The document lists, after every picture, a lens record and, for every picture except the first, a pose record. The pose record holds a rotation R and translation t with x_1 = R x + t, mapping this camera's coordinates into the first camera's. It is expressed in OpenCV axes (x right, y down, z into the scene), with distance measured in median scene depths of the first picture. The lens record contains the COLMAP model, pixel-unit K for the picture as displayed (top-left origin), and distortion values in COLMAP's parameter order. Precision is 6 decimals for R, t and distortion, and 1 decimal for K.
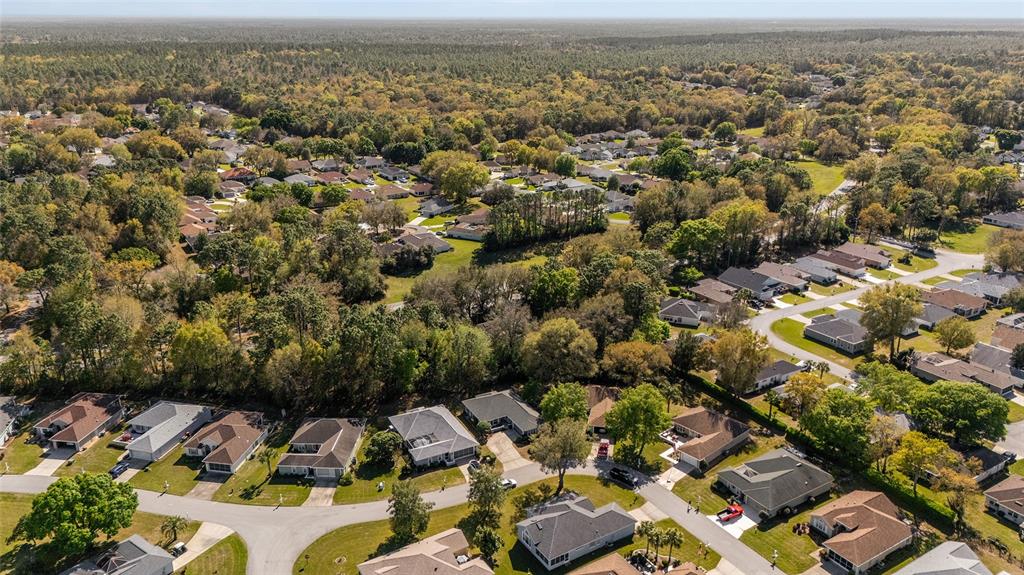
lens RADIAL K [[726.8, 0, 510.2], [0, 726.8, 286.1], [0, 0, 1]] dist [-0.021313, -0.006671]
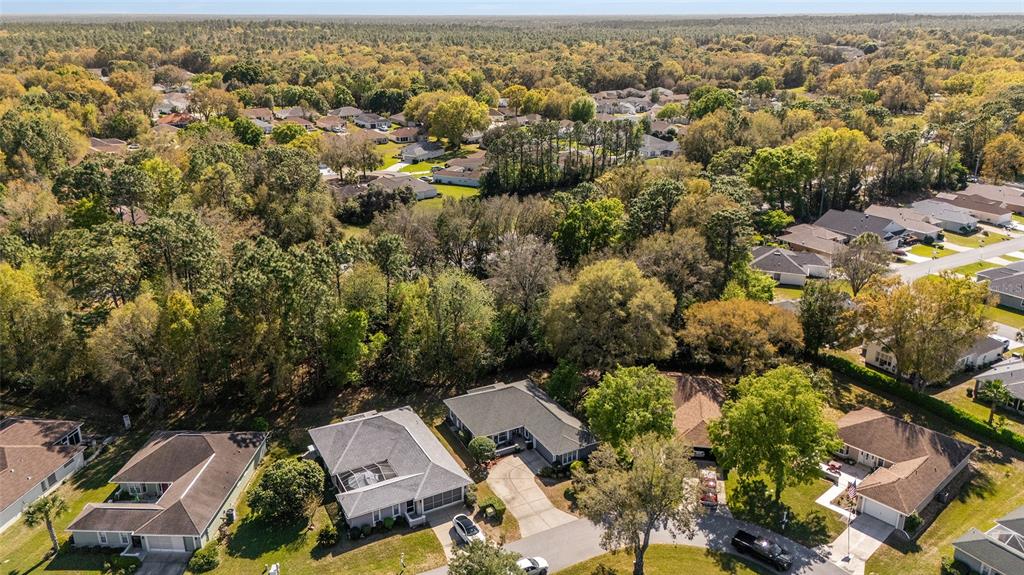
lens RADIAL K [[726.8, 0, 513.6], [0, 726.8, 288.4], [0, 0, 1]] dist [-0.021313, -0.006671]
pose [[0.999986, -0.002462, 0.004771, -0.011302], [0.002437, 0.999983, 0.005350, 0.055211], [-0.004784, -0.005338, 0.999974, 0.351236]]
